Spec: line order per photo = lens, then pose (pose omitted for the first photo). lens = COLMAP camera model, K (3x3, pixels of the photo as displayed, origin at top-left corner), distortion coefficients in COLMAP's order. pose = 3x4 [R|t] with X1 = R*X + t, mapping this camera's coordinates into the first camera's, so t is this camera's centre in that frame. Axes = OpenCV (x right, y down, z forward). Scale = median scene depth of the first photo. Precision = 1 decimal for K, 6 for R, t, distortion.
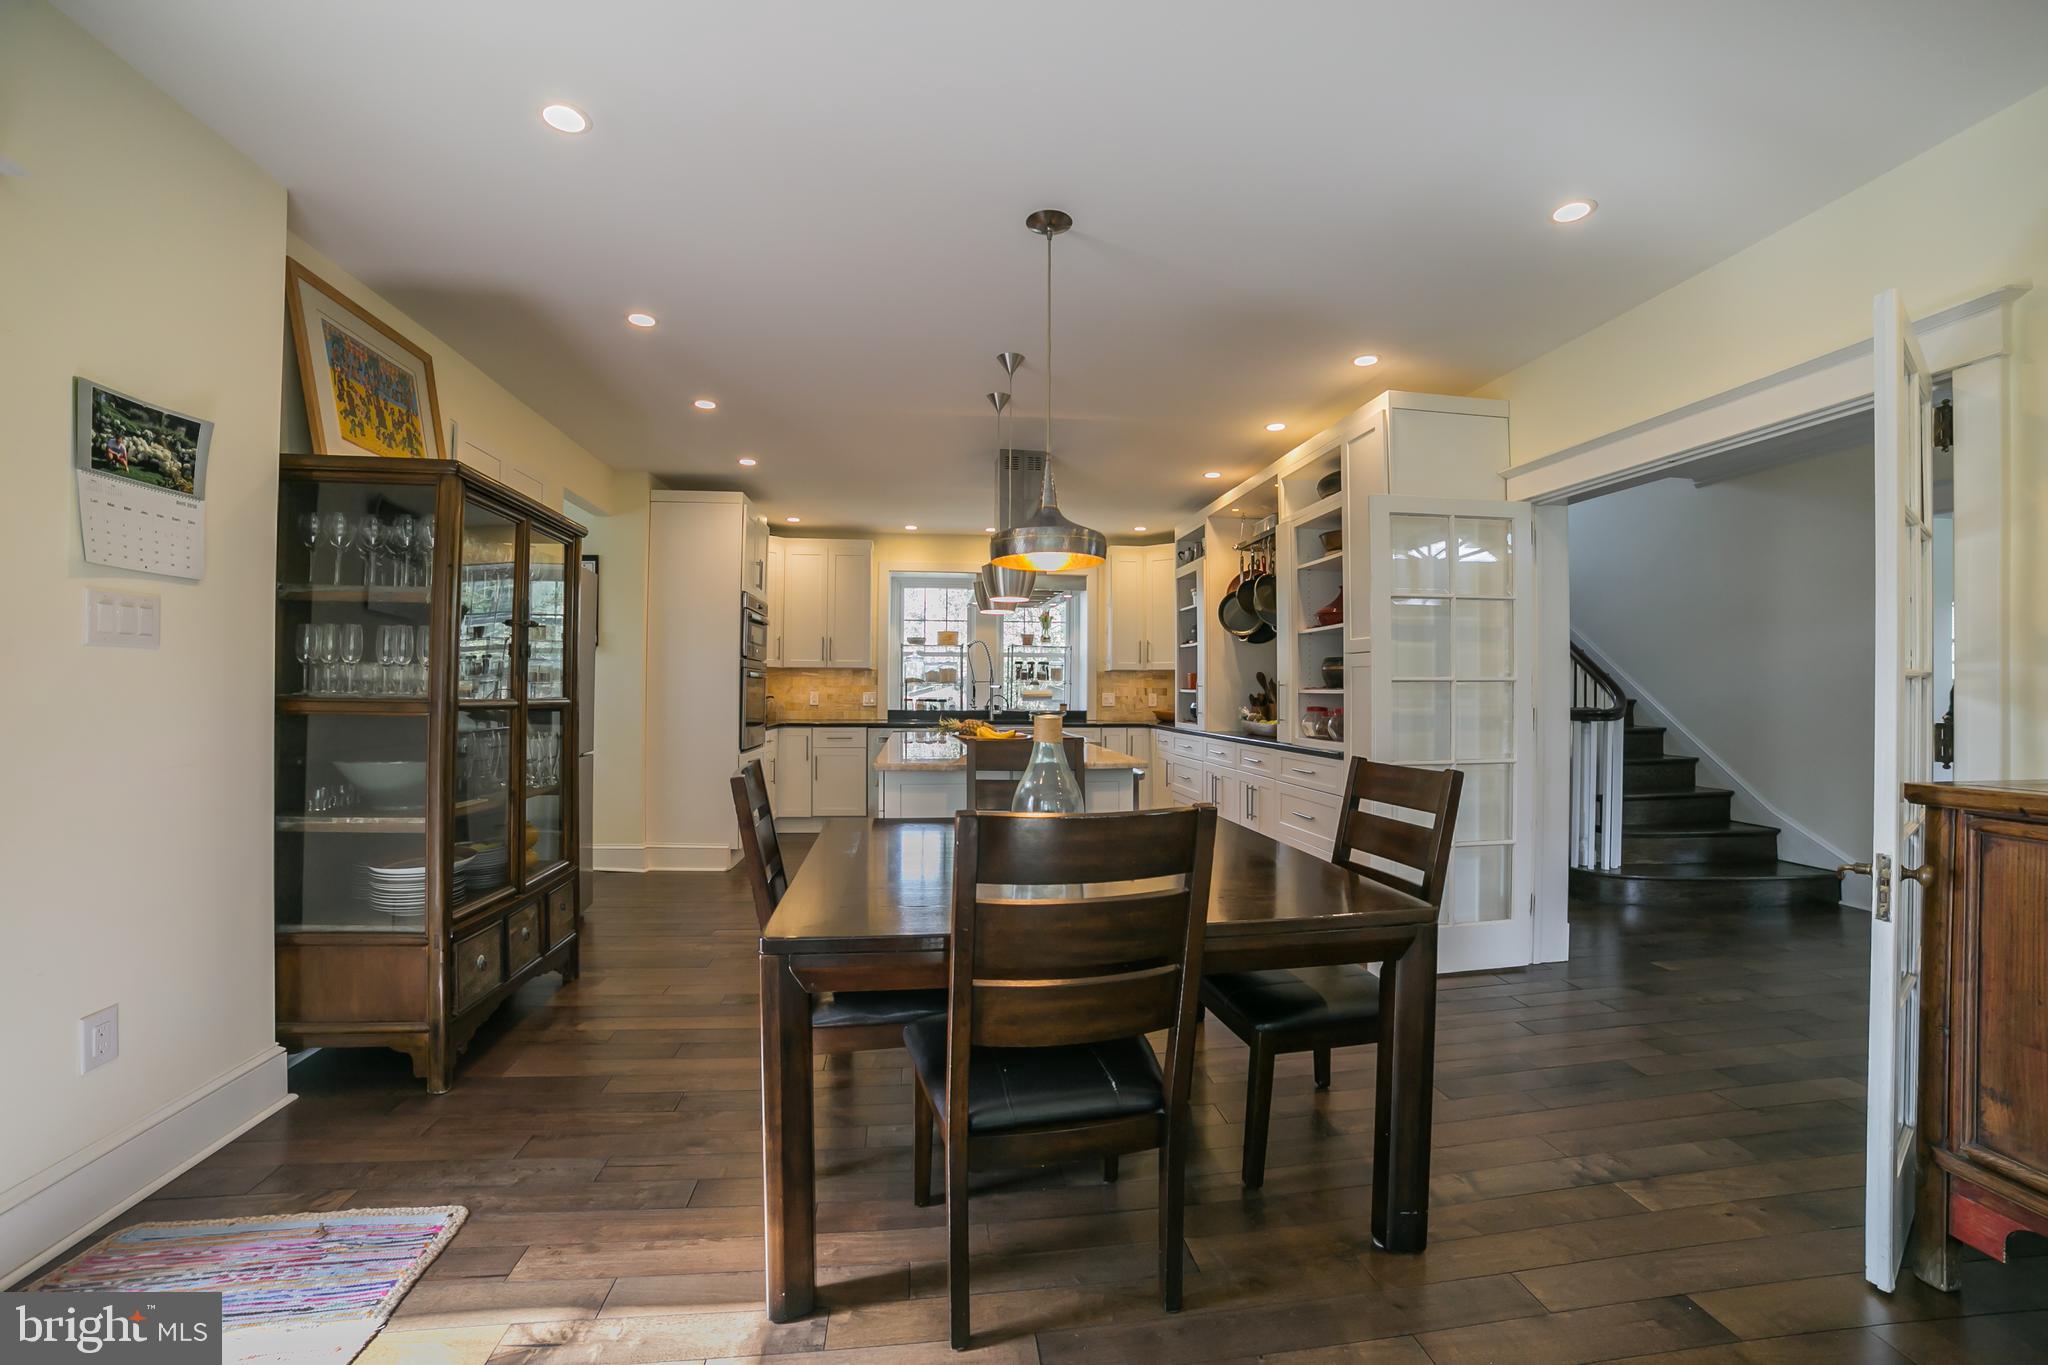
lens RADIAL K [[811.2, 0, 1020.4], [0, 811.2, 684.3], [0, 0, 1]] dist [-0.095489, 0.027029]
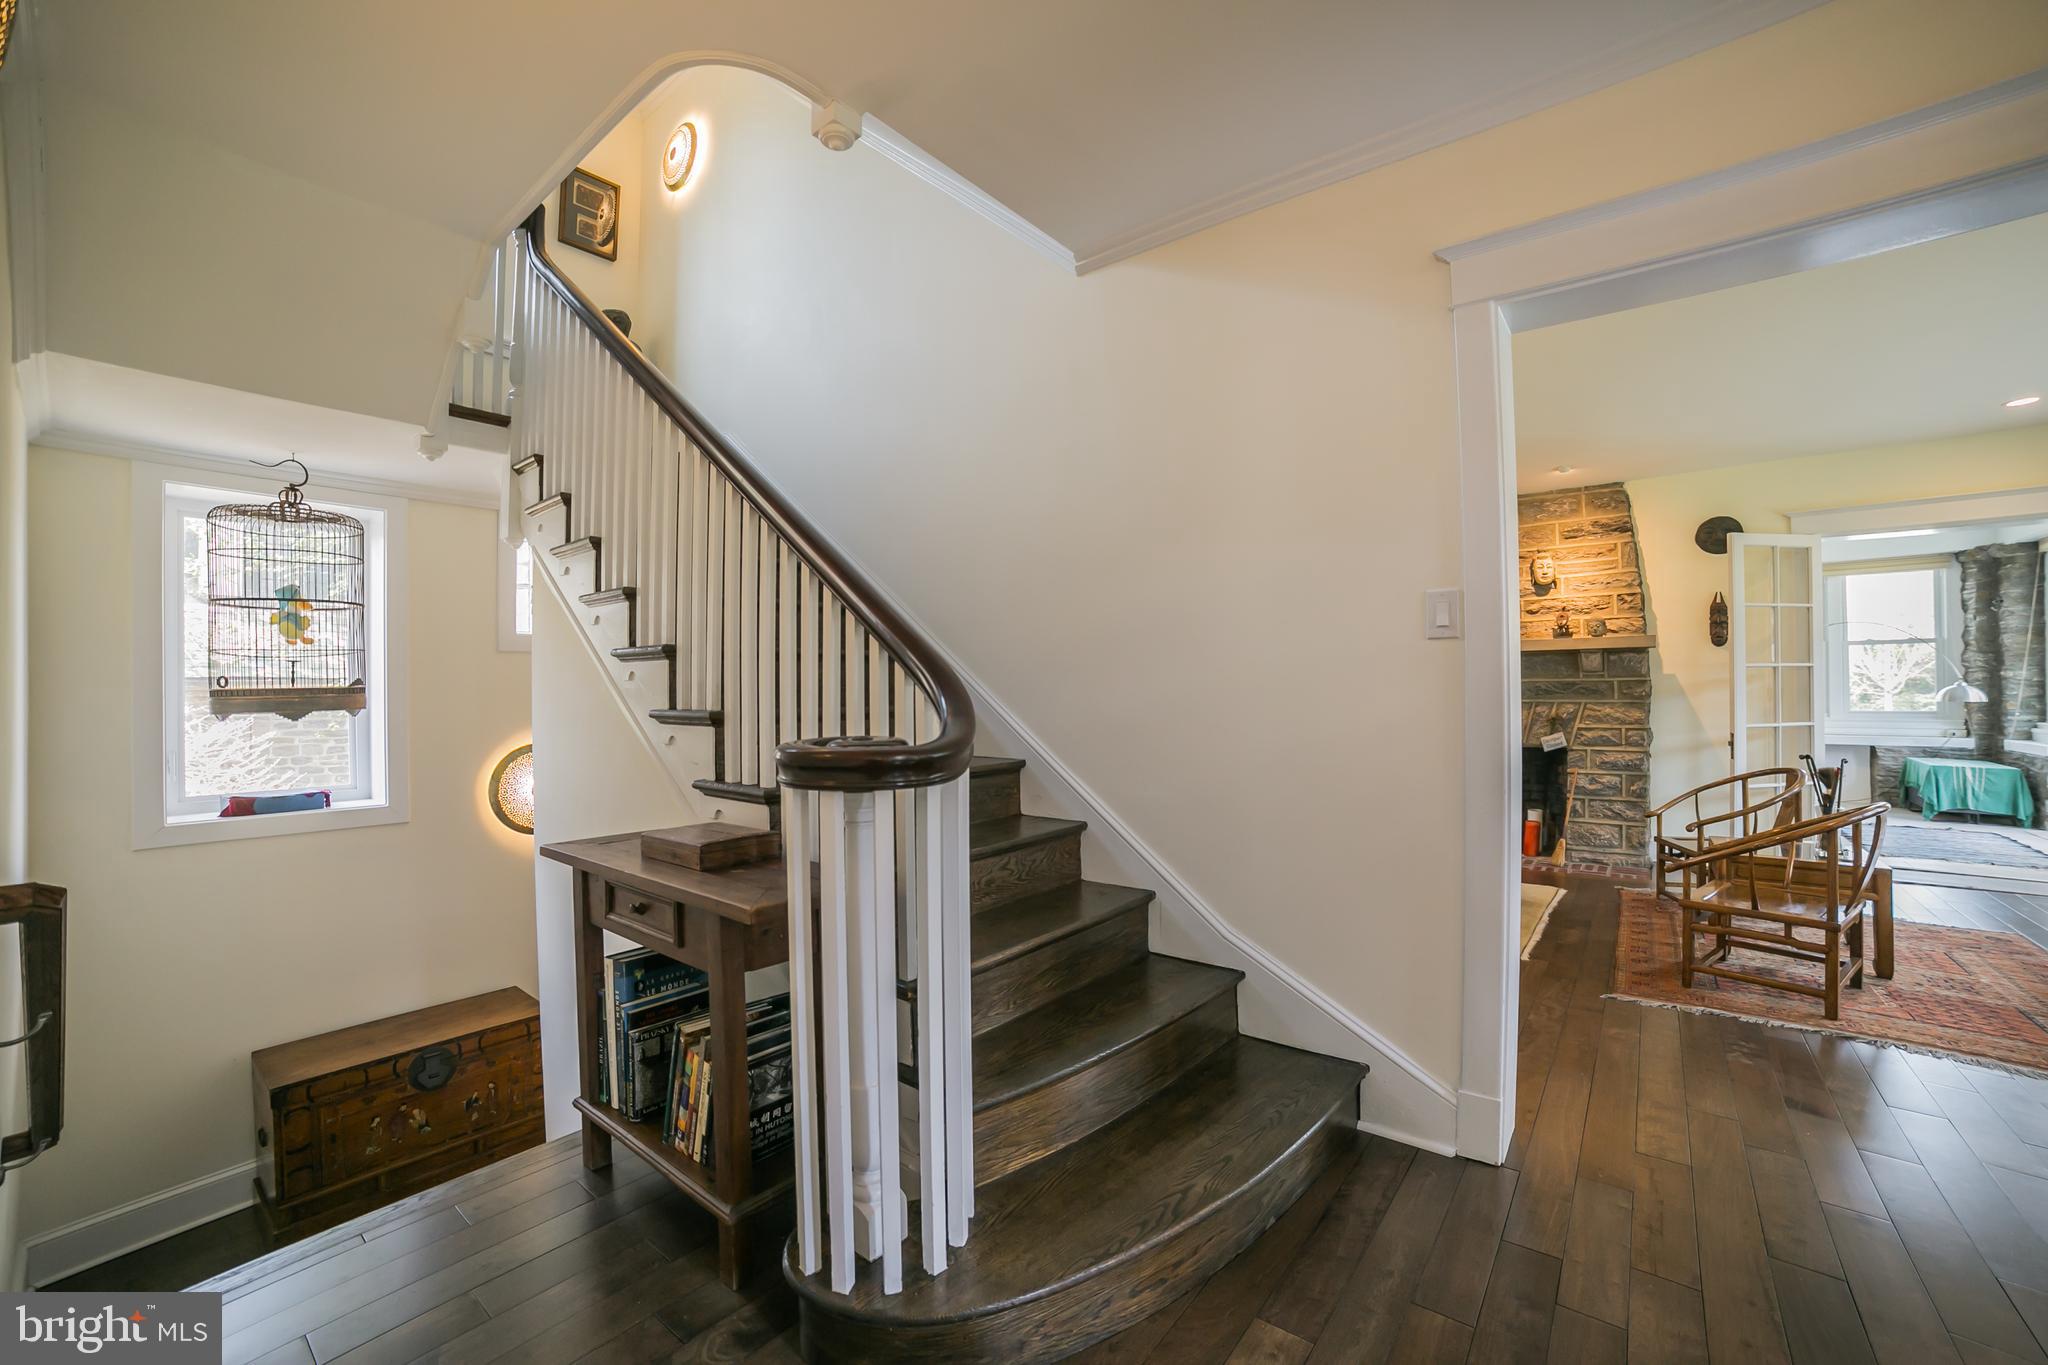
lens RADIAL K [[811.2, 0, 1020.4], [0, 811.2, 684.3], [0, 0, 1]] dist [-0.095489, 0.027029]
pose [[0.711401, -0.011848, 0.702687, 0.543422], [0.005372, 0.999920, 0.011420, 0.004214], [-0.702766, -0.004349, 0.711408, 0.722287]]
